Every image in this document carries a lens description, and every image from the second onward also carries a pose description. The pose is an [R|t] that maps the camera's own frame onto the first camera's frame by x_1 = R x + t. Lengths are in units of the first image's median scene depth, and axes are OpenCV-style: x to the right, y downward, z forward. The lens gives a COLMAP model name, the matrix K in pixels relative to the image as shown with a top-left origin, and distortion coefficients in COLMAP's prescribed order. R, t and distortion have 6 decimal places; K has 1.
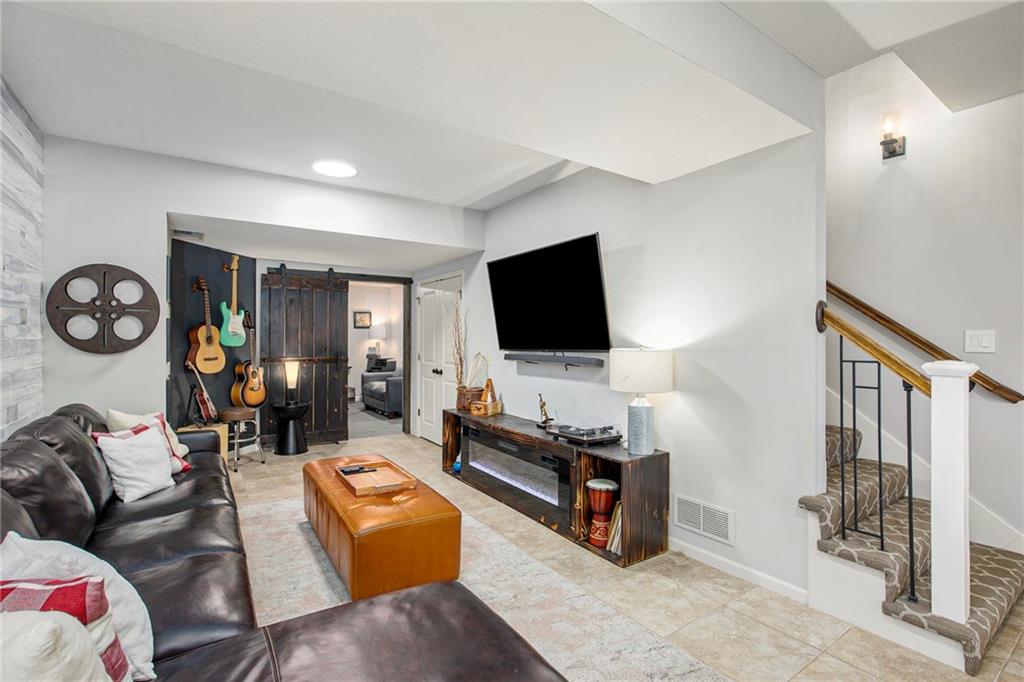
lens RADIAL K [[473.4, 0, 519.4], [0, 473.4, 342.7], [0, 0, 1]] dist [-0.027698, 0.000080]
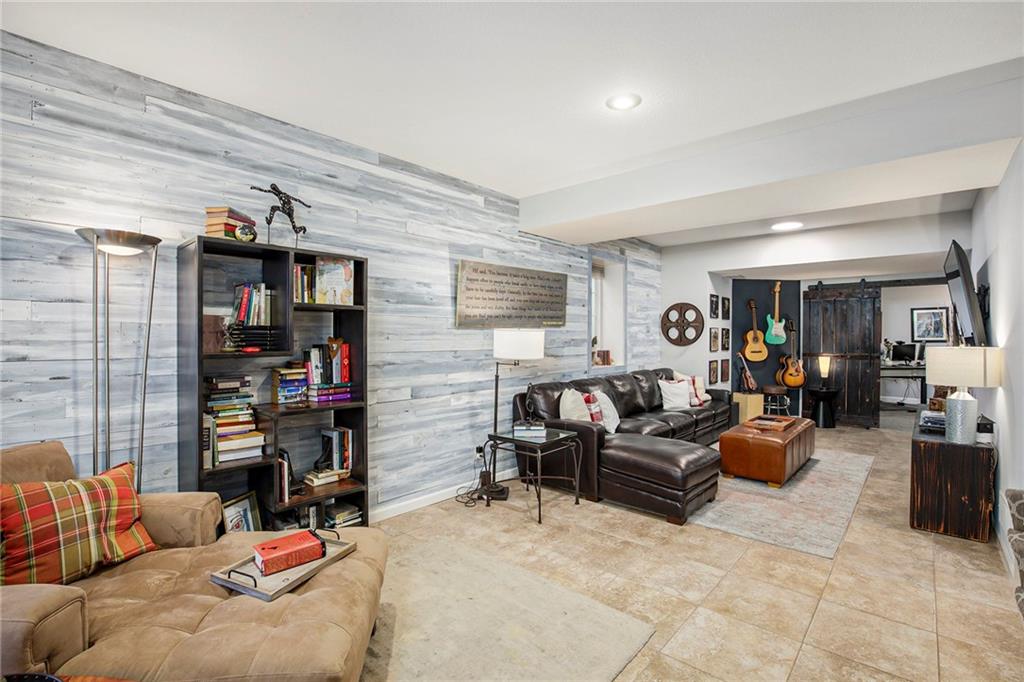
lens RADIAL K [[473.4, 0, 519.4], [0, 473.4, 342.7], [0, 0, 1]] dist [-0.027698, 0.000080]
pose [[0.255131, 0.007645, -0.966876, 0.666997], [-0.009130, 0.999943, 0.005497, 0.003319], [0.966863, 0.007425, 0.255186, -0.169191]]
